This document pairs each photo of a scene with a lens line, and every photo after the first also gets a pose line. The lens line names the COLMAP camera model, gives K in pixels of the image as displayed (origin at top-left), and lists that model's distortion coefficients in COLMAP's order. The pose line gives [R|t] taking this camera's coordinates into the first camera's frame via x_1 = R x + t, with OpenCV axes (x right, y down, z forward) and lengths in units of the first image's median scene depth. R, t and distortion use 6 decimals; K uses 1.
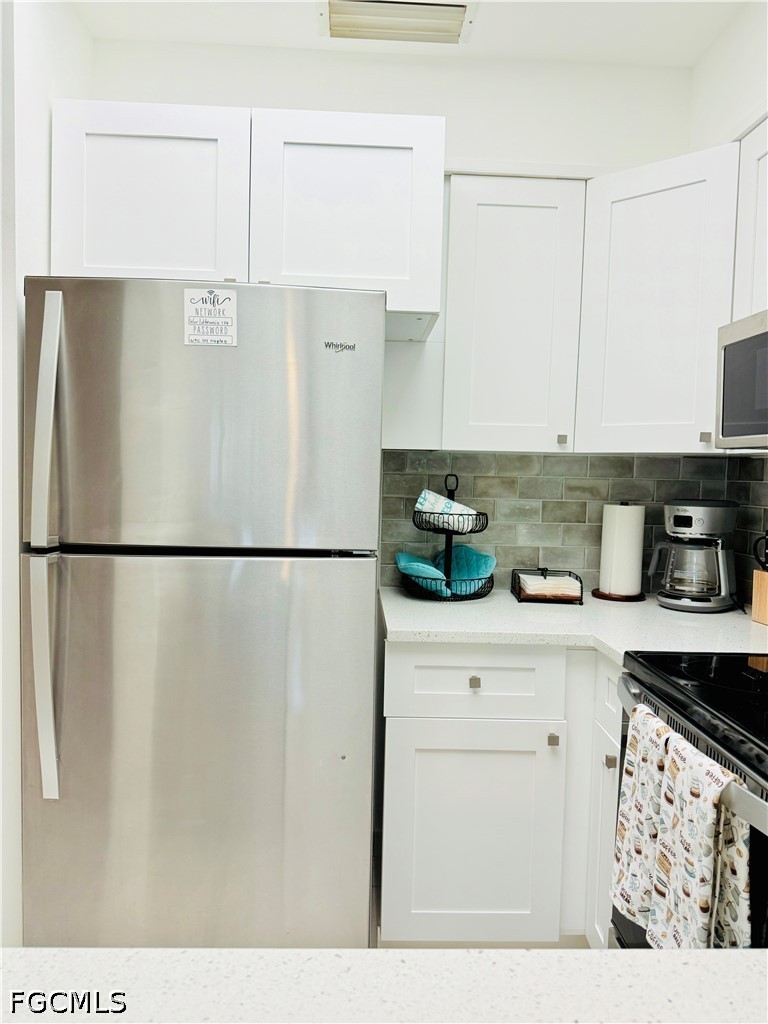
lens RADIAL K [[716.6, 0, 382.4], [0, 716.6, 517.3], [0, 0, 1]] dist [0.135098, -0.259418]
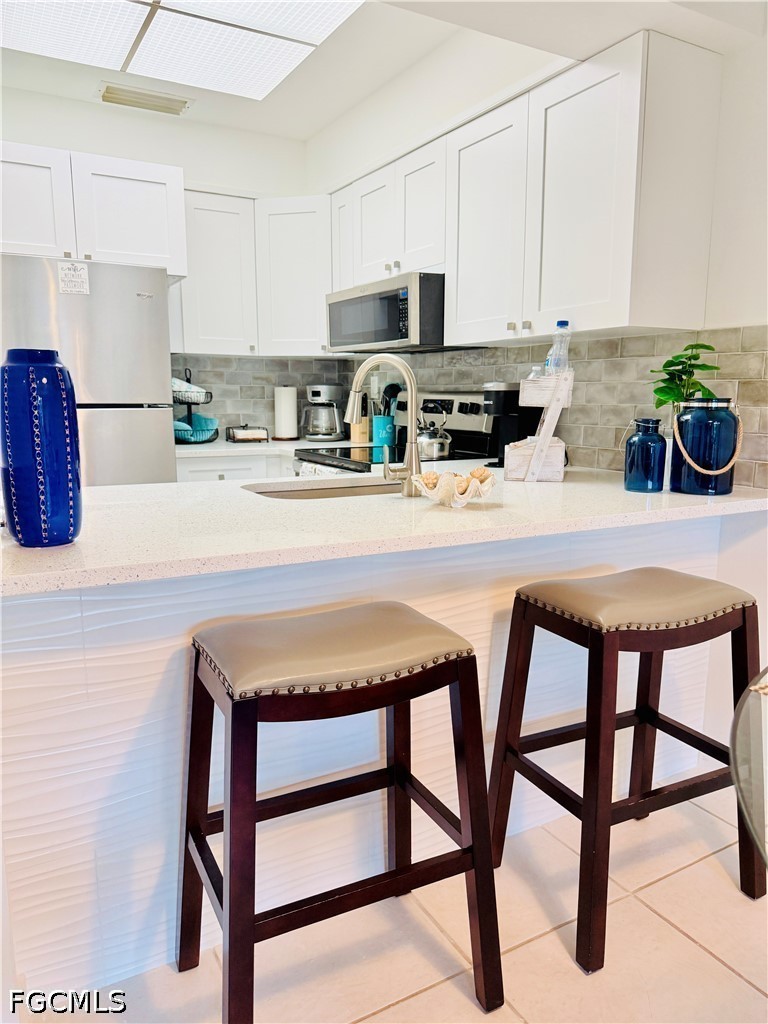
lens RADIAL K [[716.6, 0, 382.4], [0, 716.6, 517.3], [0, 0, 1]] dist [0.135098, -0.259418]
pose [[0.886040, -0.101044, 0.452463, -0.301141], [0.048105, 0.990730, 0.127046, 0.090073], [-0.461106, -0.090802, 0.882687, -0.728831]]
